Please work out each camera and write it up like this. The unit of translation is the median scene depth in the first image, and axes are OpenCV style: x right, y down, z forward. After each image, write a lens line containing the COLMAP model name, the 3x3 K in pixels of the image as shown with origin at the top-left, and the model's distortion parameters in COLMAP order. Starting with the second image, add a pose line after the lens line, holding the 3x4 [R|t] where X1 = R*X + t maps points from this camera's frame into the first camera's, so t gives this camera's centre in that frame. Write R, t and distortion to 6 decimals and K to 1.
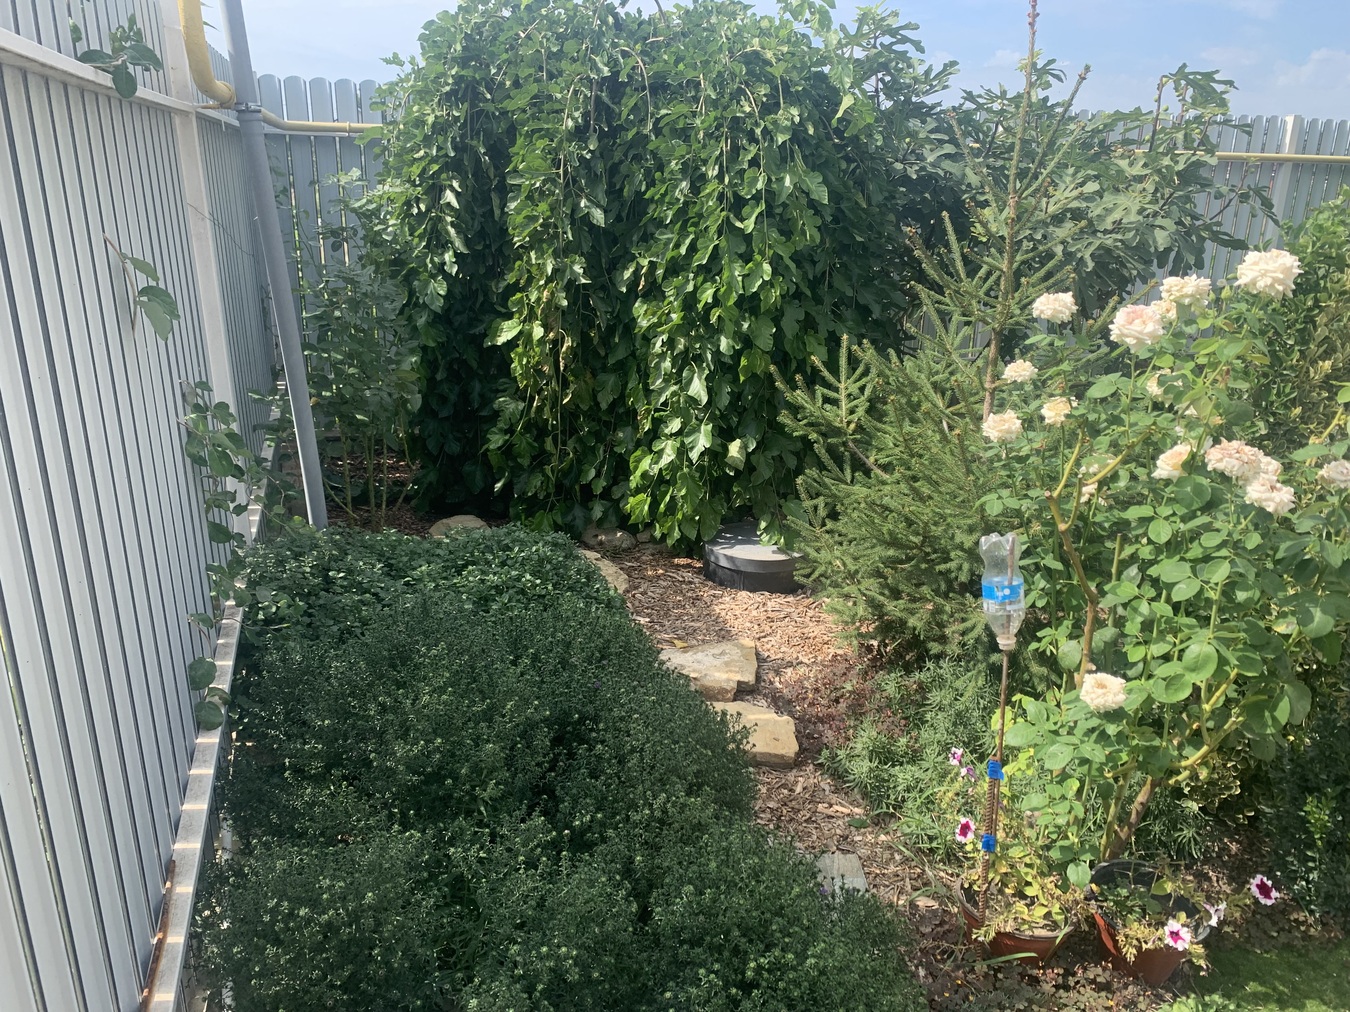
lens RADIAL K [[1023.2, 0, 676.3], [0, 1023.2, 503.3], [0, 0, 1]] dist [0.041342, -0.042948]
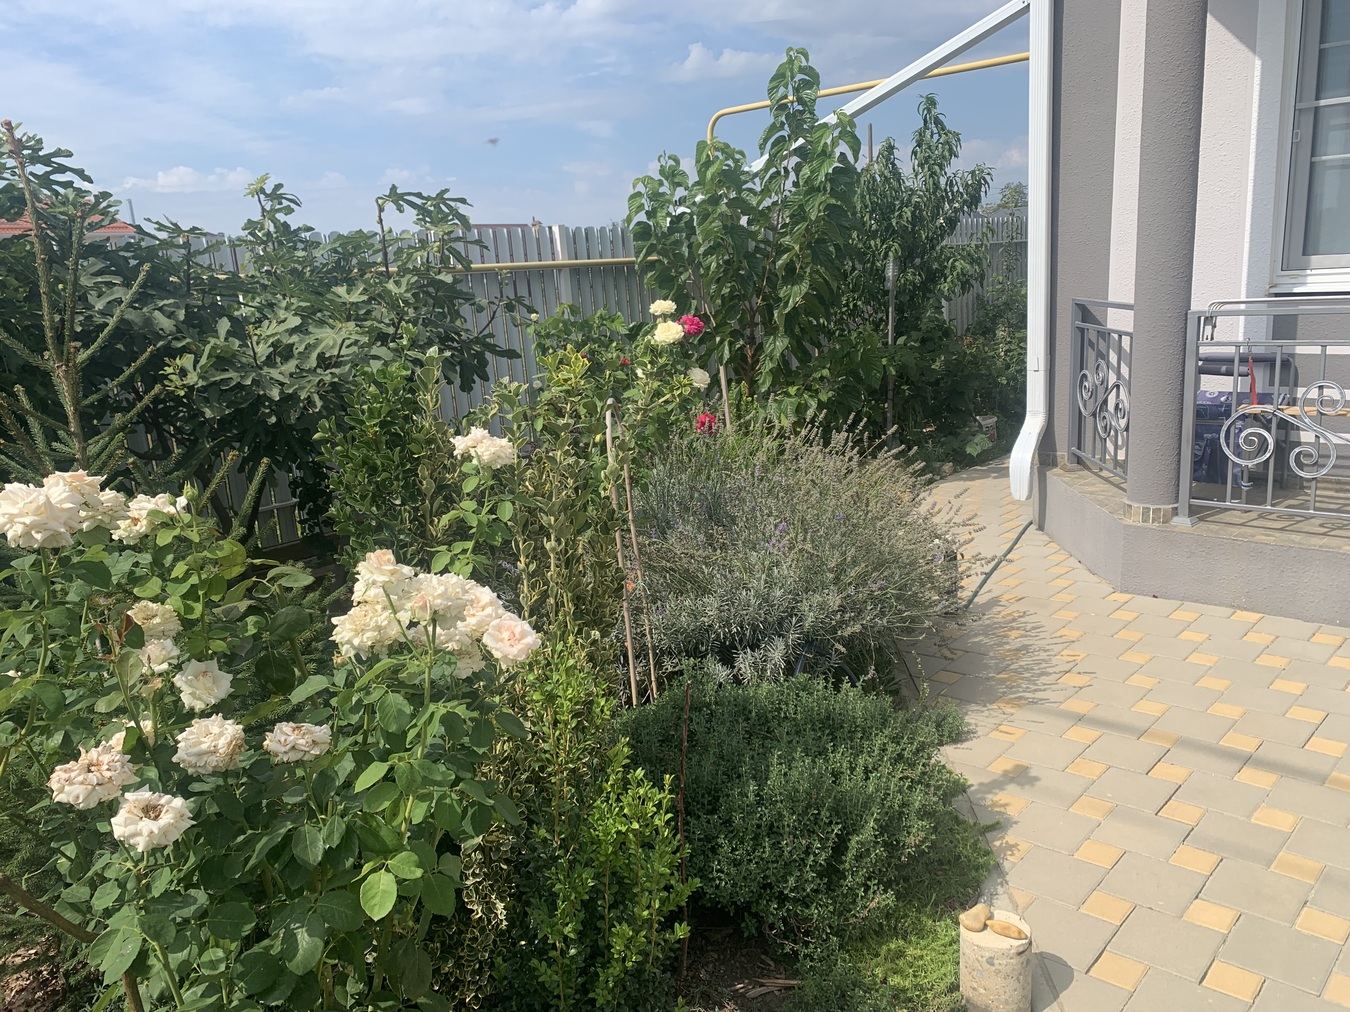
lens RADIAL K [[1023.2, 0, 676.3], [0, 1023.2, 508.8], [0, 0, 1]] dist [0.041342, -0.042948]
pose [[0.847012, -0.199004, 0.492917, 0.174652], [0.247634, 0.968235, -0.034623, -0.031655], [-0.470369, 0.151390, 0.869387, 0.082553]]
